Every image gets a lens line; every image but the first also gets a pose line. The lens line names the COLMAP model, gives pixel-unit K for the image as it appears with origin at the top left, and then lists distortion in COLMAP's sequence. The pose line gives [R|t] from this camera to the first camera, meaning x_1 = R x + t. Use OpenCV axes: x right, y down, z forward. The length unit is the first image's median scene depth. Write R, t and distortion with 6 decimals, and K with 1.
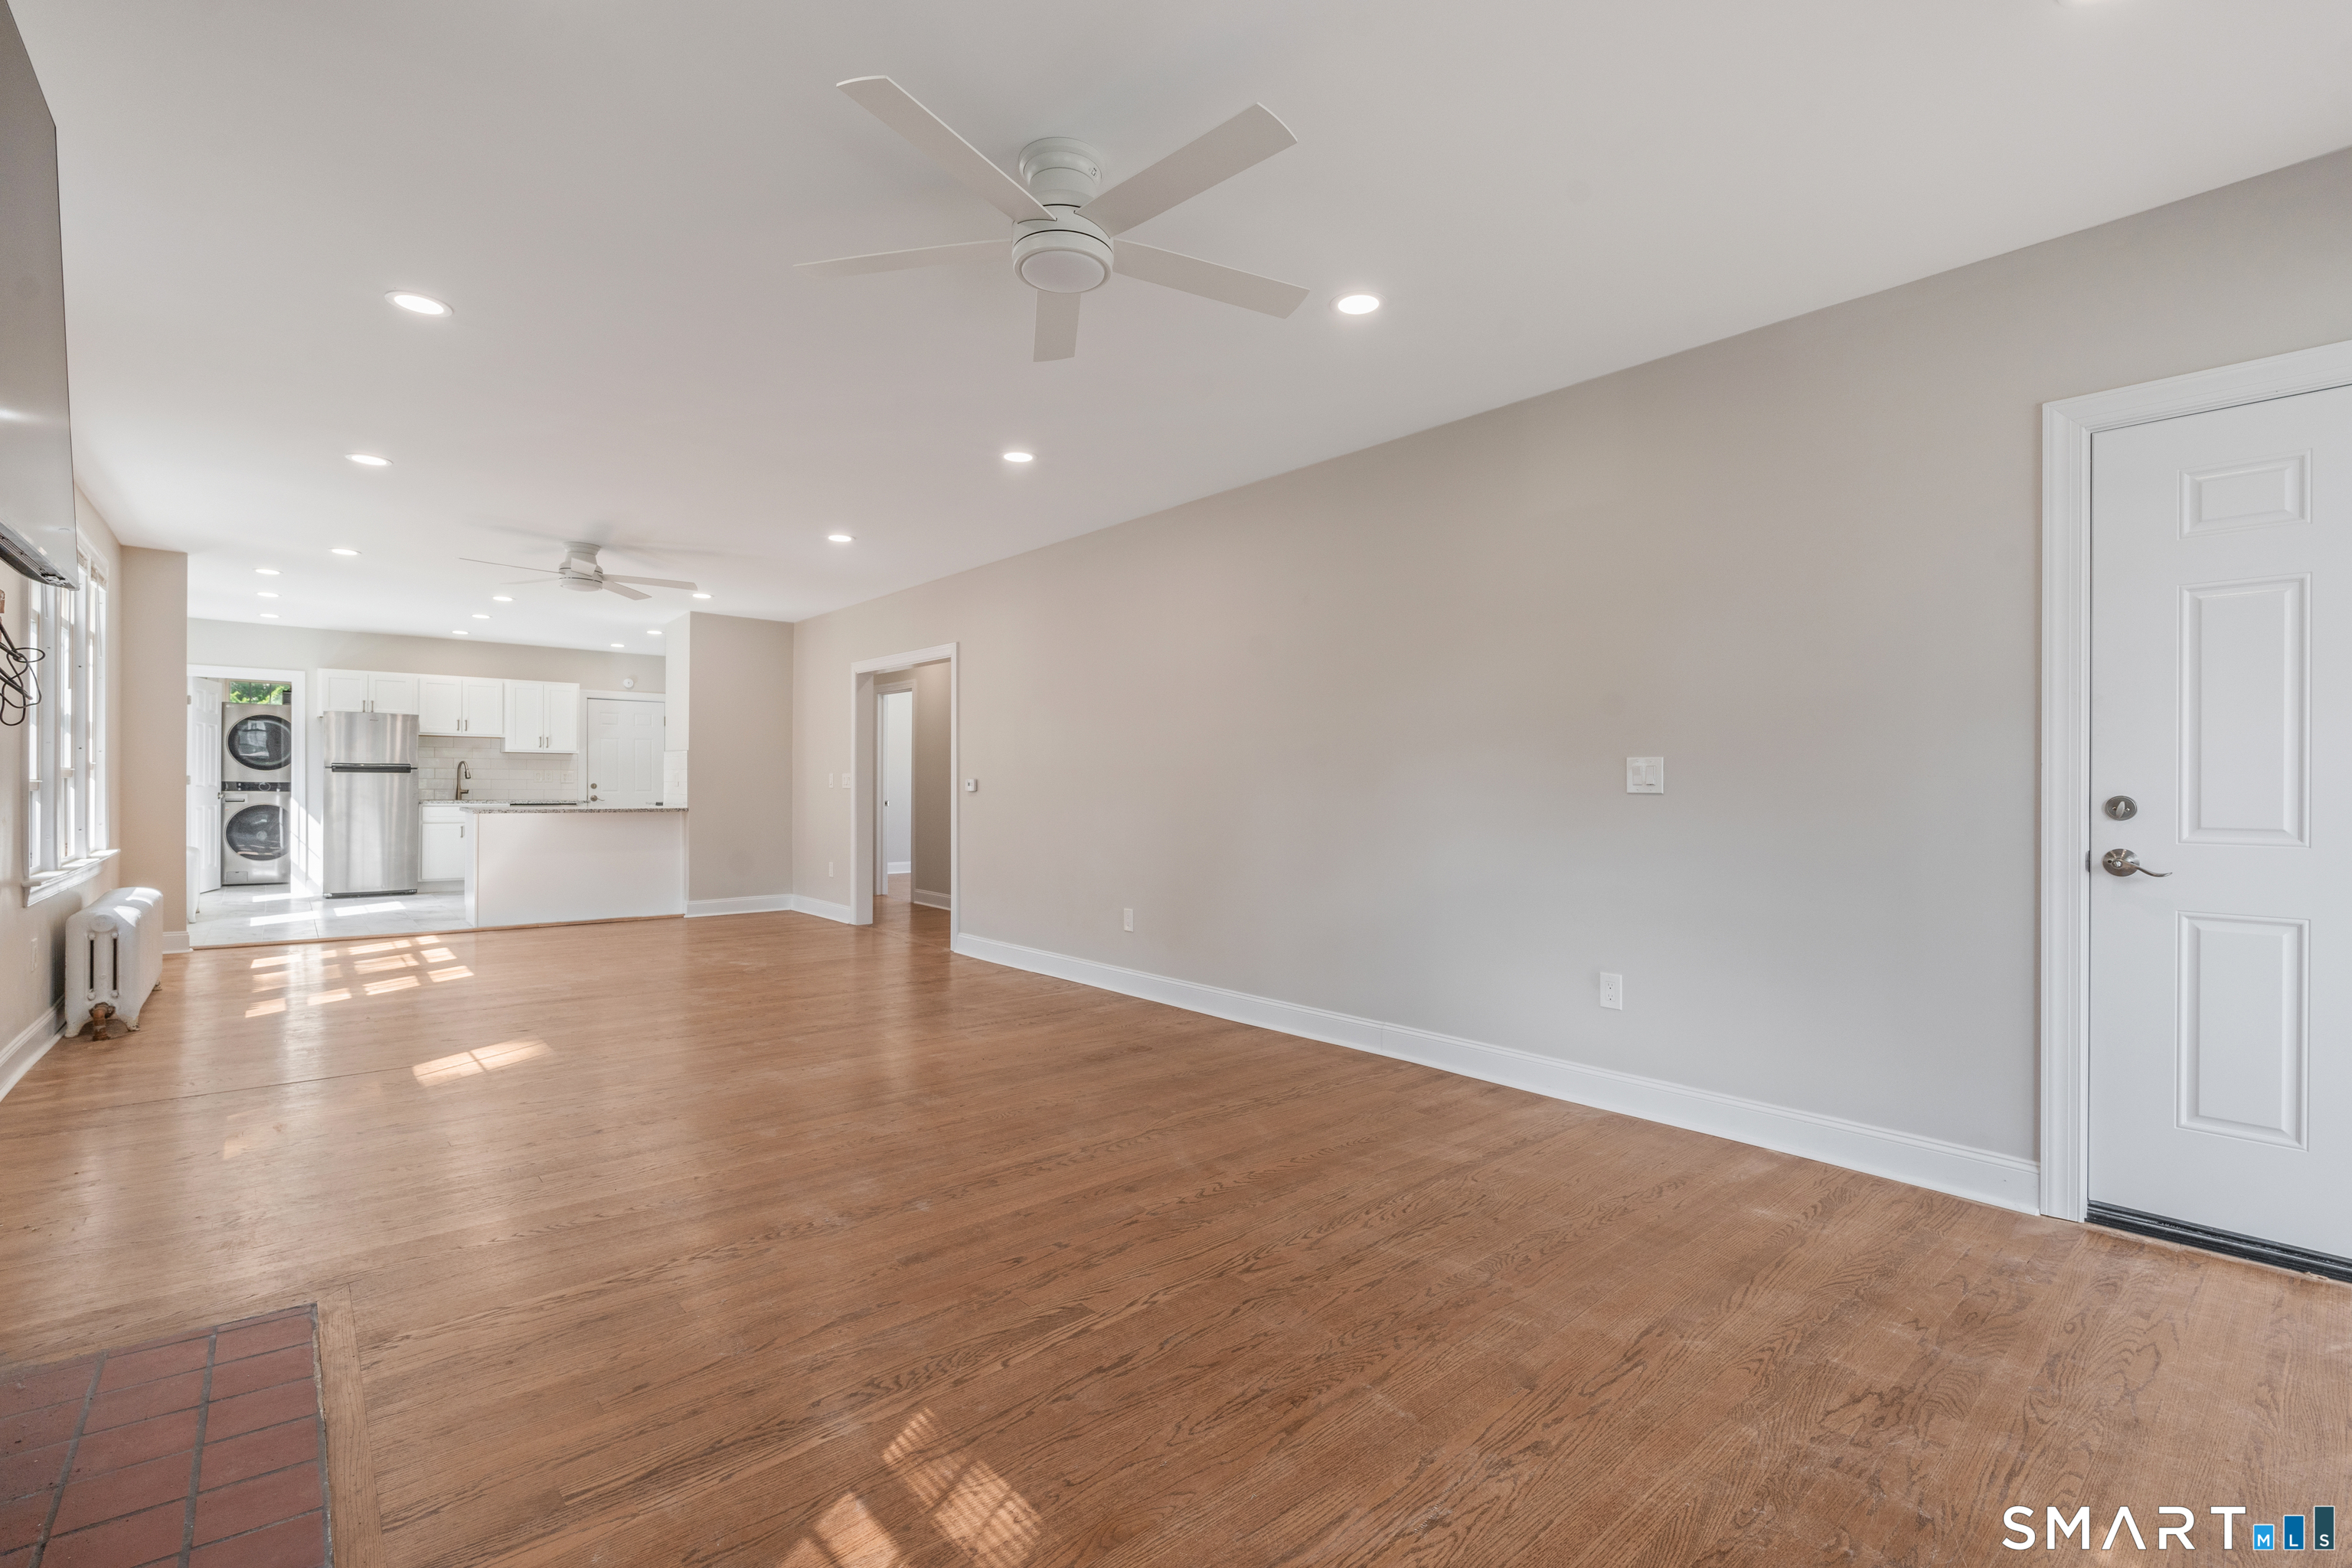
lens RADIAL K [[1056.1, 0, 1173.8], [0, 1056.1, 781.6], [0, 0, 1]] dist [-0.002189, -0.000679]
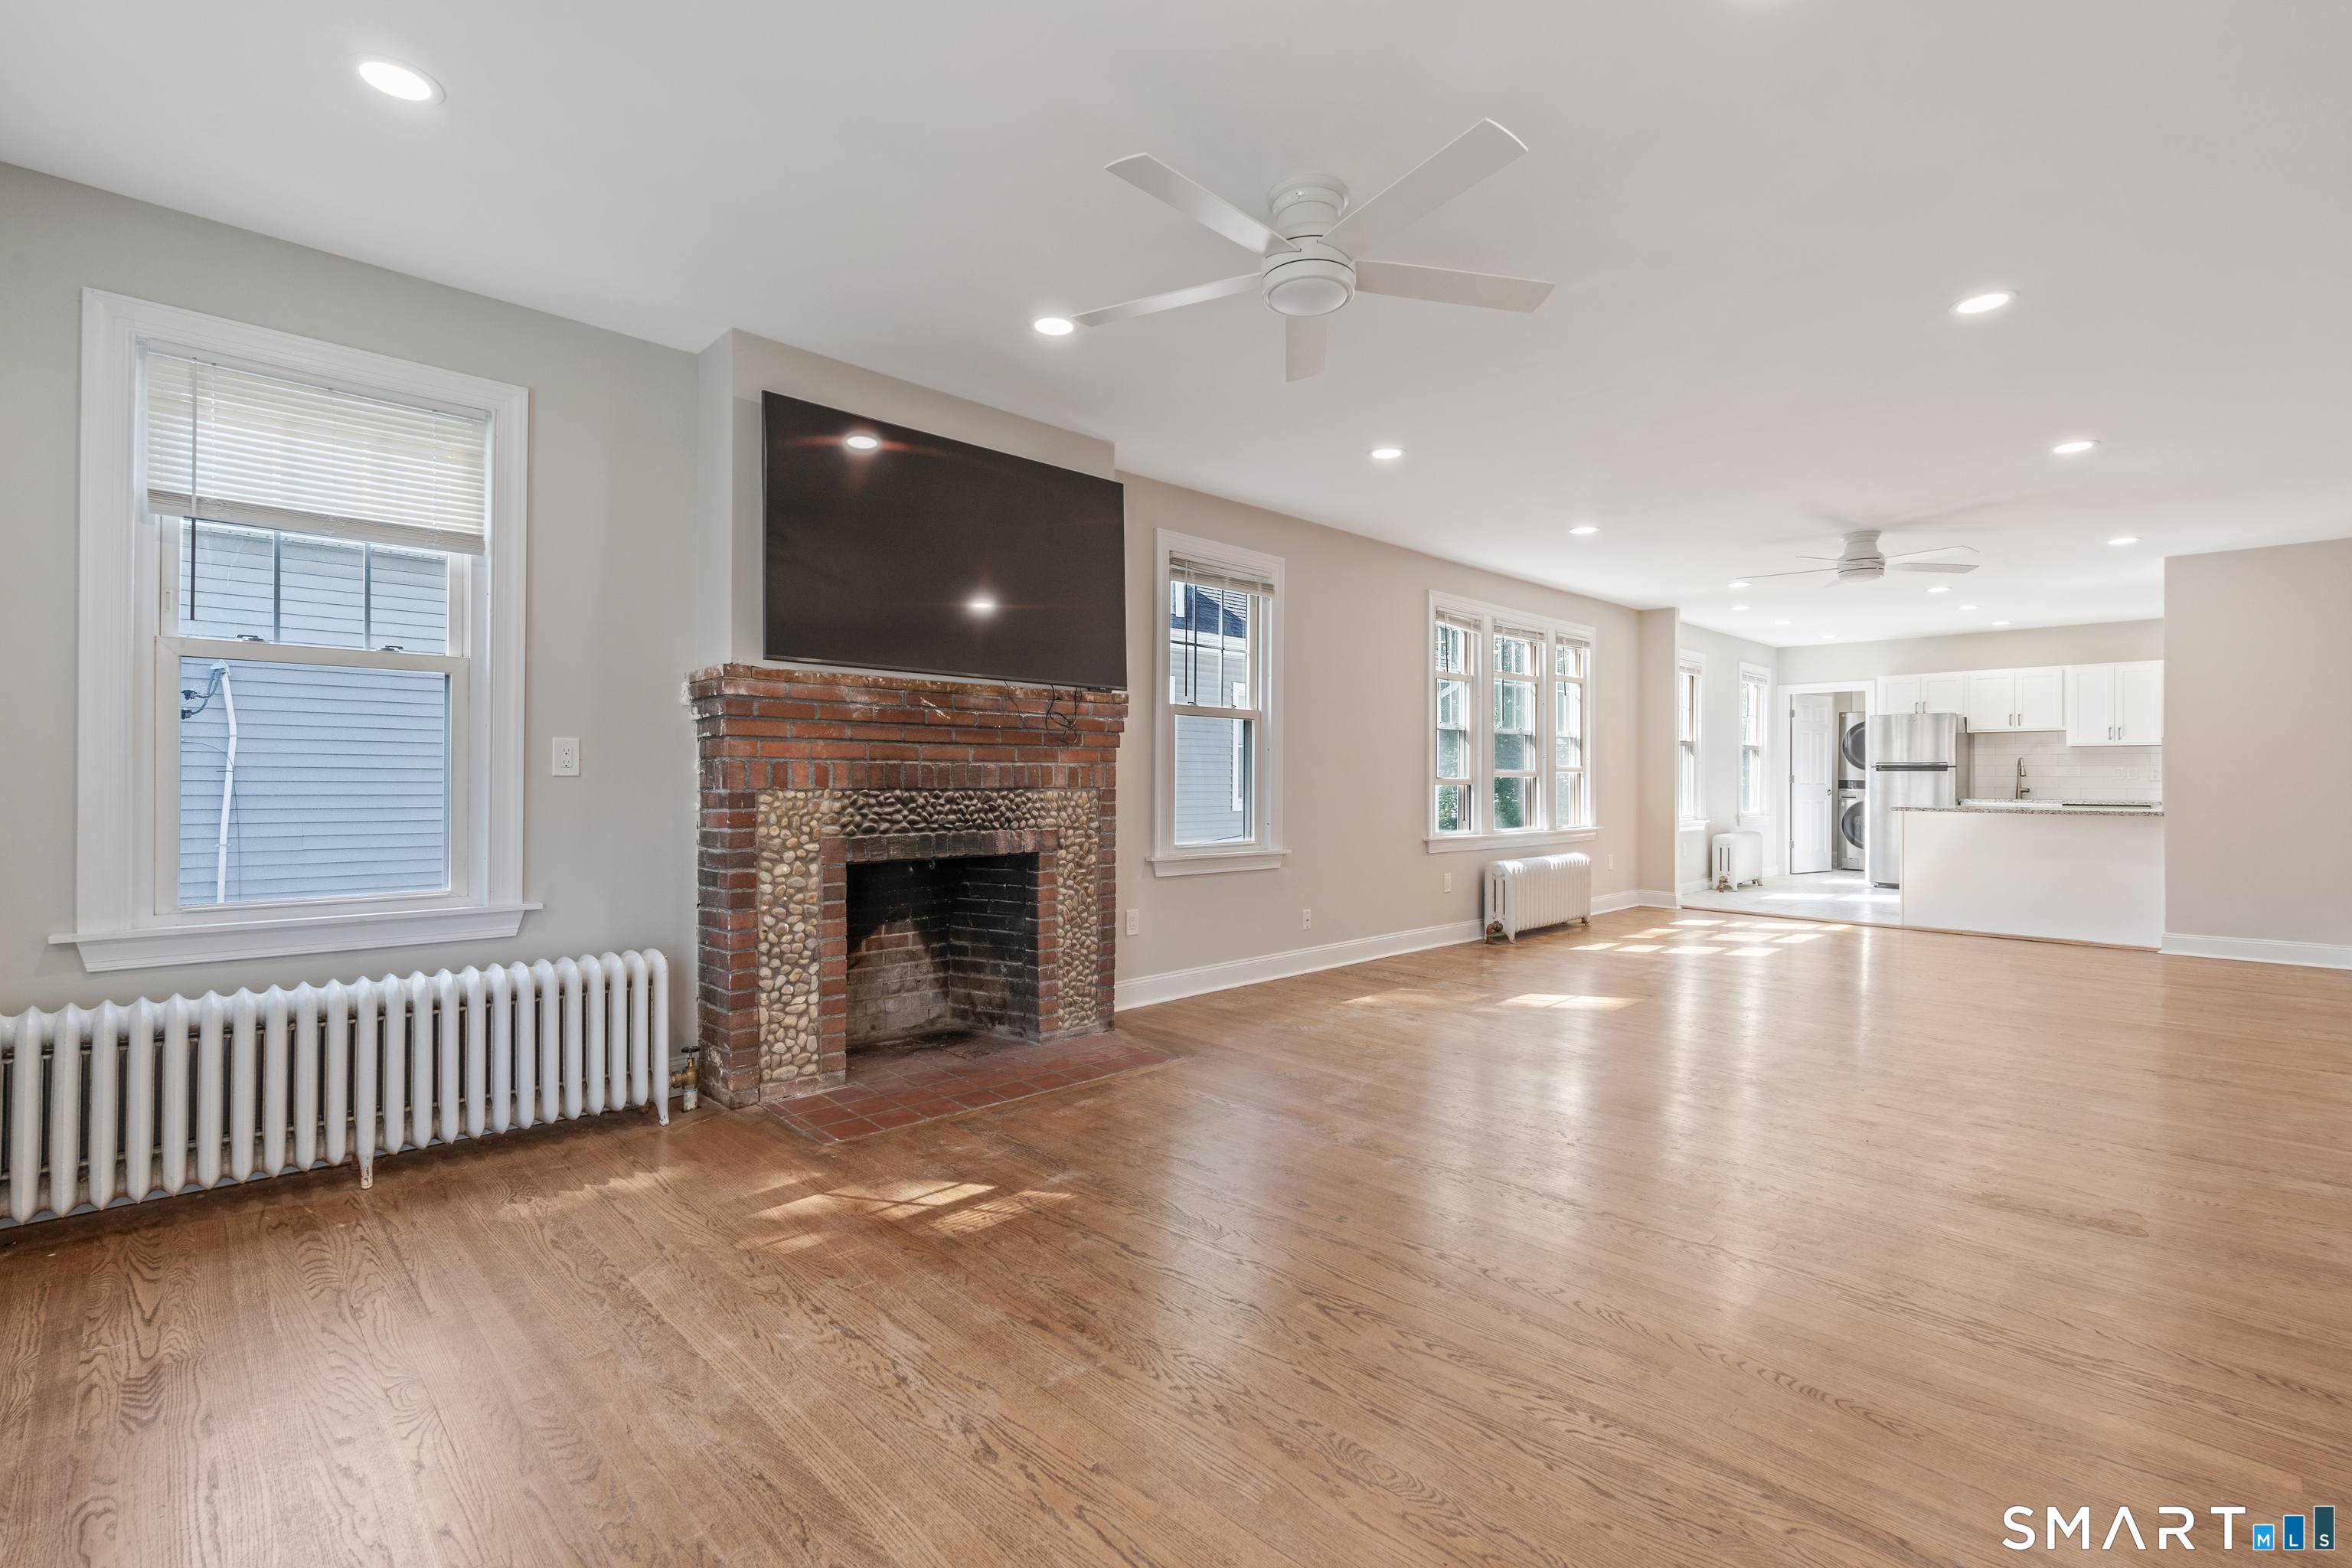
lens RADIAL K [[1056.1, 0, 1171.8], [0, 1056.1, 785.8], [0, 0, 1]] dist [-0.002189, -0.000679]
pose [[0.046513, 0.001585, -0.998916, 0.247799], [0.001573, 0.999997, 0.001660, 0.003000], [0.998916, -0.001648, 0.046510, 0.211024]]
